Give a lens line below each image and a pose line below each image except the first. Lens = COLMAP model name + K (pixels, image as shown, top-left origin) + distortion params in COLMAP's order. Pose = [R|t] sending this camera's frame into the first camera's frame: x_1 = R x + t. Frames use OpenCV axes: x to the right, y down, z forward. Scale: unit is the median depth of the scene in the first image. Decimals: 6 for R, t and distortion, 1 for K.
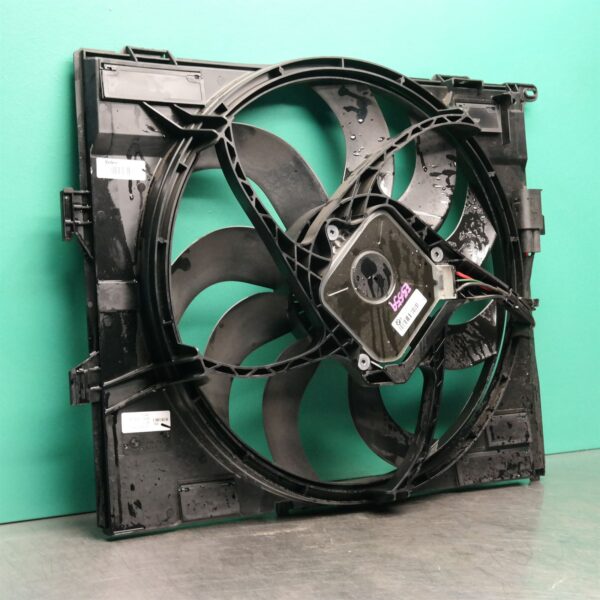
lens RADIAL K [[1308.8, 0, 299.5], [0, 1308.8, 300.4], [0, 0, 1]] dist [0.026231, 0.000000]
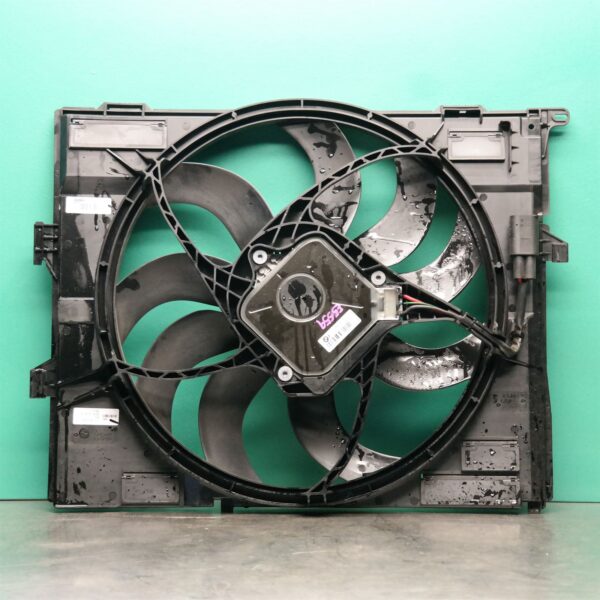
lens RADIAL K [[2179.2, 0, 300.3], [0, 2179.2, 299.4], [0, 0, 1]] dist [0.268292, 0.000000]
pose [[0.838866, -0.004219, -0.544321, 1.061130], [-0.031622, 0.997903, -0.056469, 0.087966], [0.543418, 0.064583, 0.836974, -0.536304]]
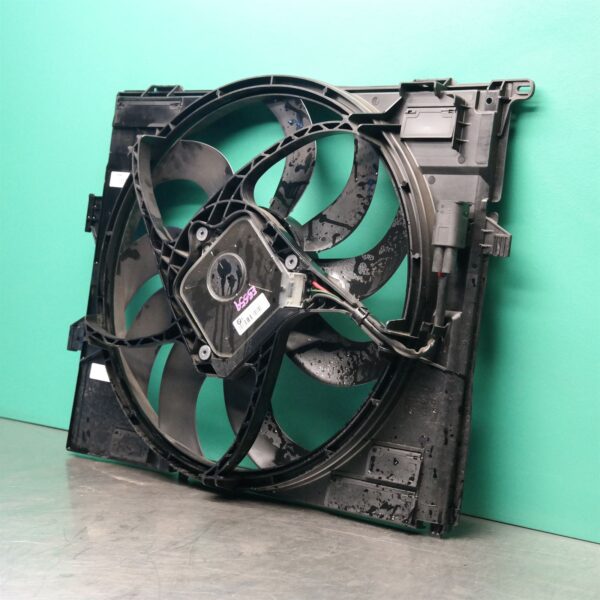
lens RADIAL K [[1308.8, 0, 302.5], [0, 1308.8, 297.9], [0, 0, 1]] dist [0.026231, 0.000000]
pose [[0.321060, 0.065457, -0.944794, 1.106359], [-0.114715, 0.992951, 0.029810, -0.040351], [0.940086, 0.098811, 0.326305, 0.715514]]
